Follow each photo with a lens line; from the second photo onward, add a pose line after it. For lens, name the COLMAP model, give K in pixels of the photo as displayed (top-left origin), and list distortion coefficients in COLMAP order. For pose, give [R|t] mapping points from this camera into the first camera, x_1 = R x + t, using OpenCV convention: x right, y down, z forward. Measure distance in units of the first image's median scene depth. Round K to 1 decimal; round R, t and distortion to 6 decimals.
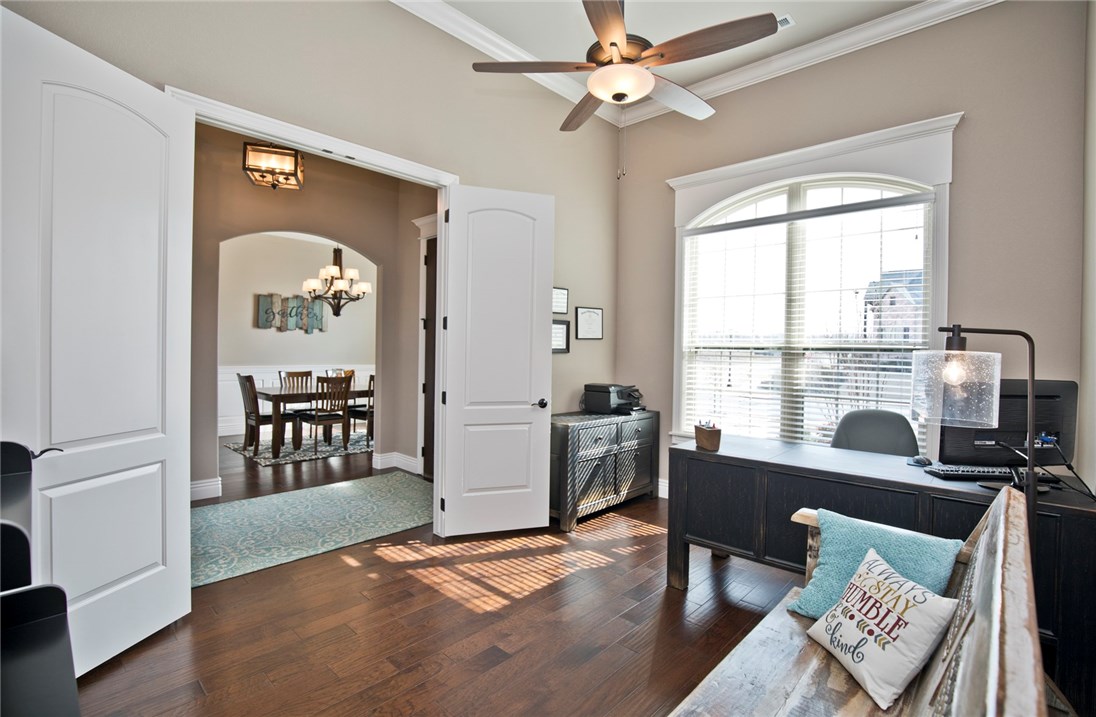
lens RADIAL K [[505.4, 0, 549.1], [0, 505.4, 354.3], [0, 0, 1]] dist [-0.028955, 0.002869]
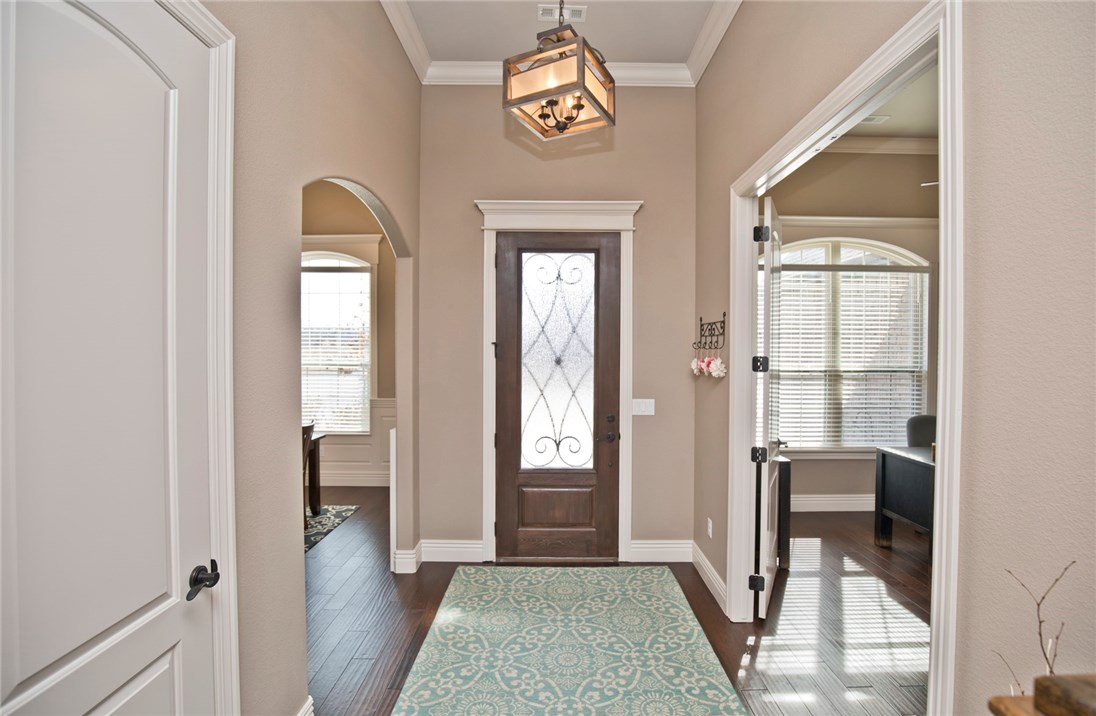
lens RADIAL K [[505.4, 0, 547.5], [0, 505.4, 356.8], [0, 0, 1]] dist [-0.028955, 0.002869]
pose [[0.722668, -0.020131, 0.690902, -0.928409], [0.013504, 0.999796, 0.015006, -0.079369], [-0.691063, -0.001514, 0.722793, 0.590784]]
